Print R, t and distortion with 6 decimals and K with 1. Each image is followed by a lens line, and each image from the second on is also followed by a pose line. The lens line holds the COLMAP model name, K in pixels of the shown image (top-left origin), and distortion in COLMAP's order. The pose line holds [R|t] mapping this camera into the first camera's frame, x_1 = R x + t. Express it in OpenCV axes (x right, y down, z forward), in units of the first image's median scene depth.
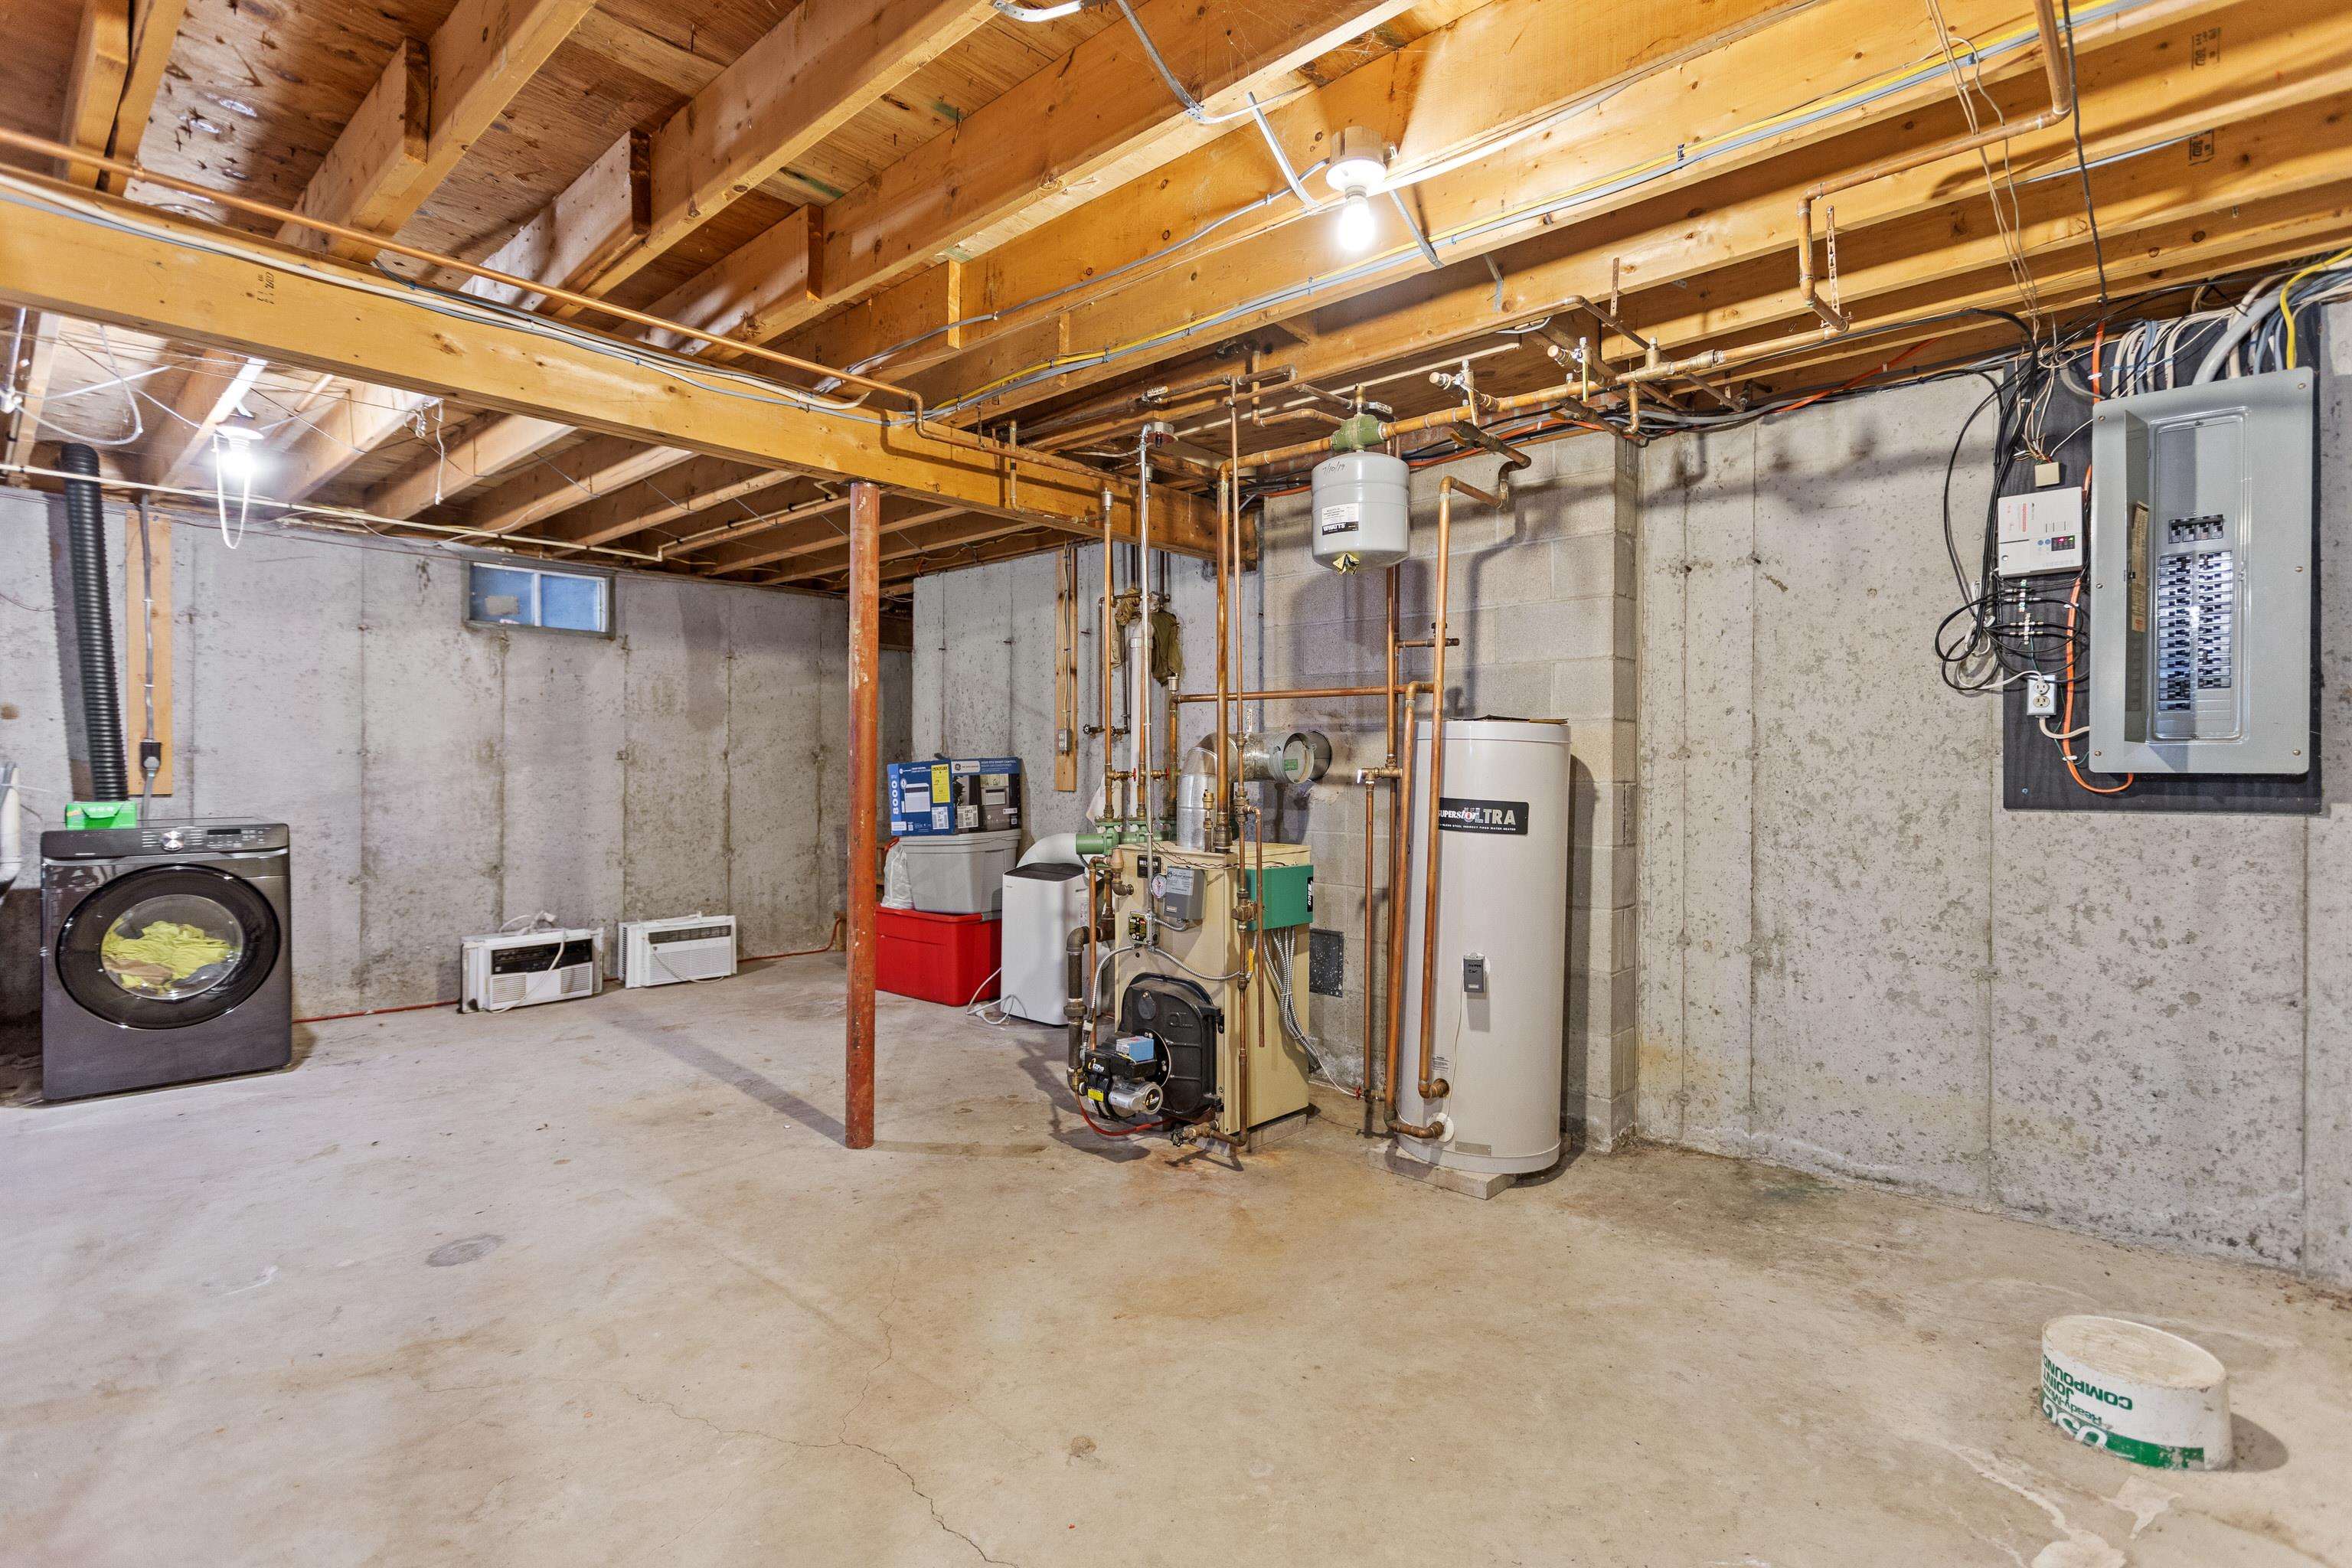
lens RADIAL K [[1131.6, 0, 1171.2], [0, 1131.6, 776.4], [0, 0, 1]] dist [0.001400, 0.001665]
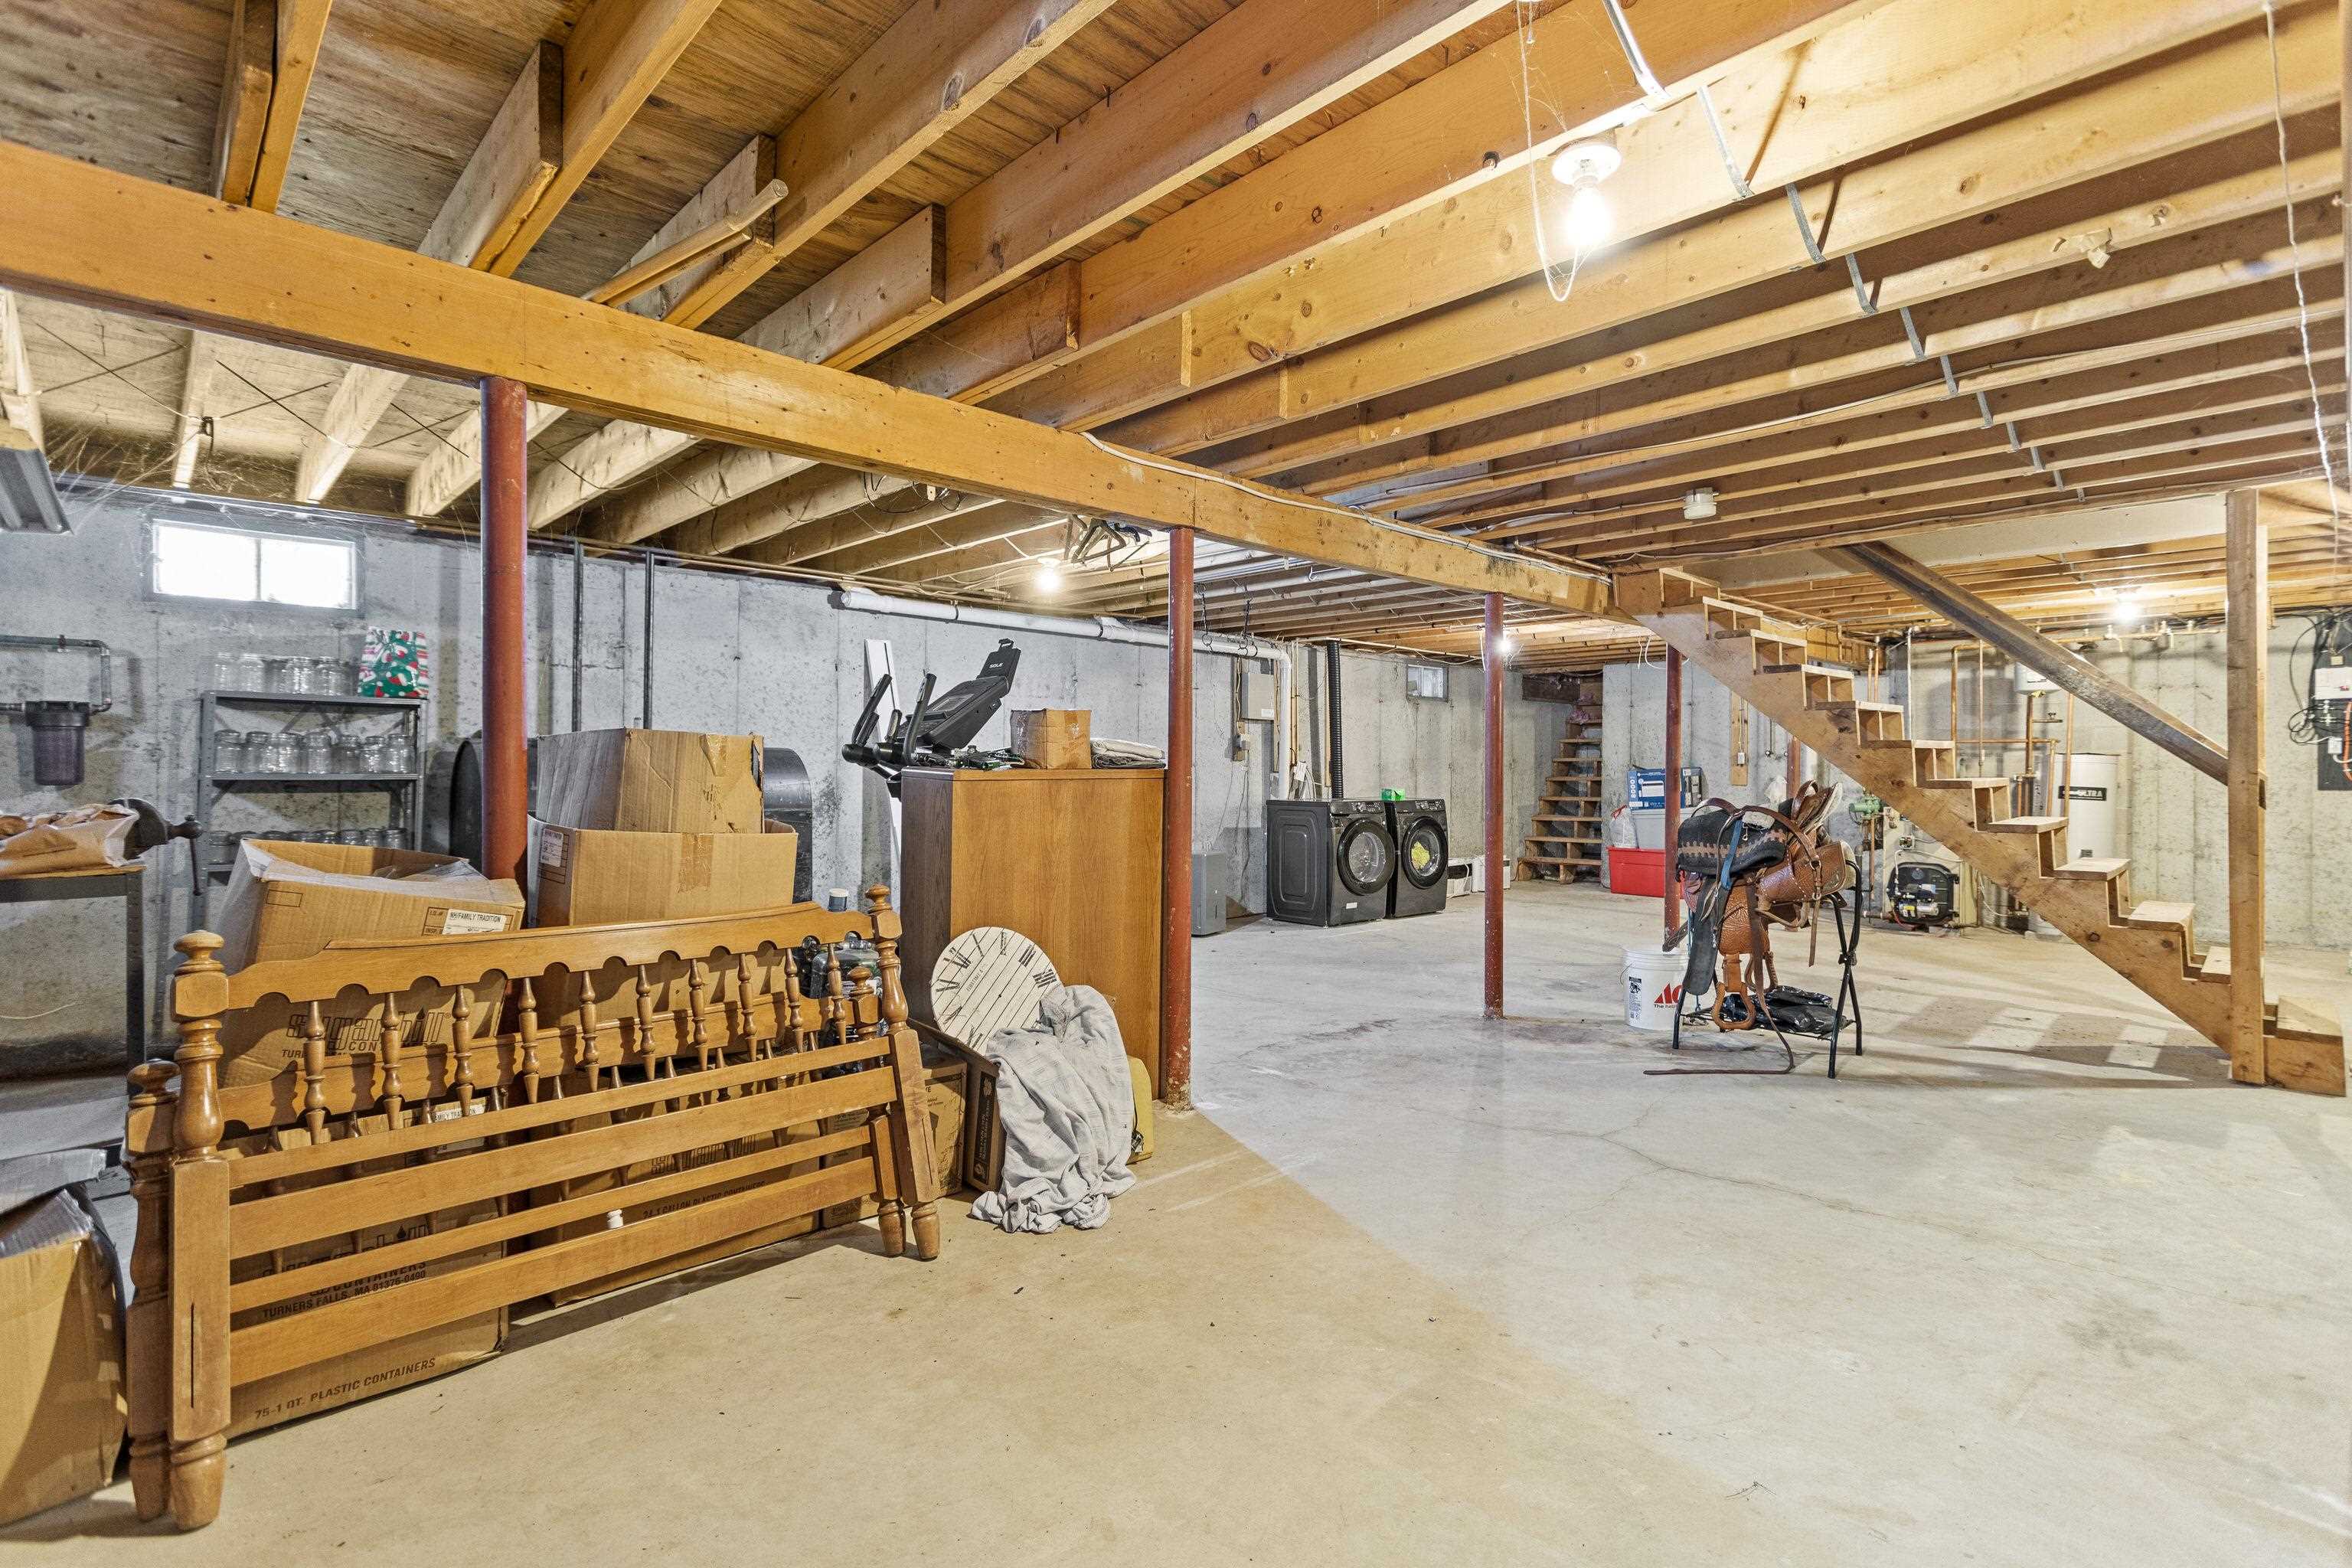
lens RADIAL K [[1131.6, 0, 1178.1], [0, 1131.6, 776.4], [0, 0, 1]] dist [0.001400, 0.001665]
pose [[0.995781, -0.000865, -0.091756, -1.382537], [0.000909, 0.999999, 0.000436, -0.004956], [0.091756, -0.000517, 0.995781, -1.552341]]
